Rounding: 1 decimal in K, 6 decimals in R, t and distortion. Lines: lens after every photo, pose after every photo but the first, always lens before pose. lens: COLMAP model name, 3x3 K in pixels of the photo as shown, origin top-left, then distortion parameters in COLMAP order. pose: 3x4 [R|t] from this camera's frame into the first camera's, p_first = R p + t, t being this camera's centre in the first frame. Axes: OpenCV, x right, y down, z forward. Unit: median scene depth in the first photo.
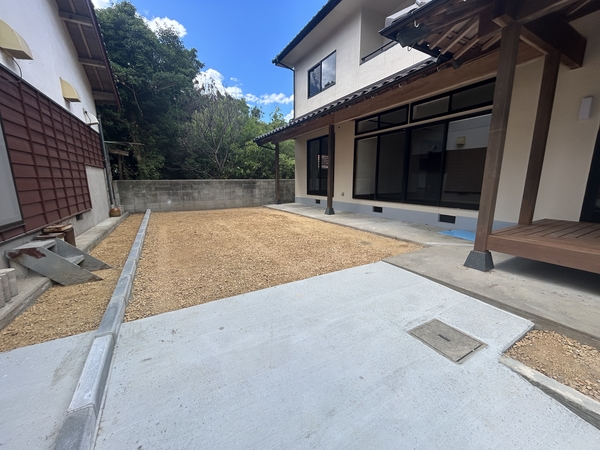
lens RADIAL K [[241.5, 0, 300.0], [0, 241.5, 225.0], [0, 0, 1]] dist [0.000841, 0.000206]
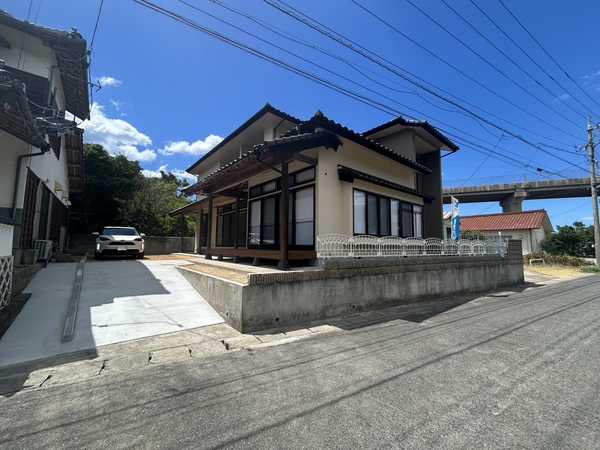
lens RADIAL K [[241.5, 0, 300.0], [0, 241.5, 225.0], [0, 0, 1]] dist [0.000841, 0.000206]
pose [[0.984677, 0.031594, 0.171502, 0.435480], [0.015793, 0.963254, -0.268129, 0.191207], [-0.173672, 0.266729, 0.947995, -0.736390]]
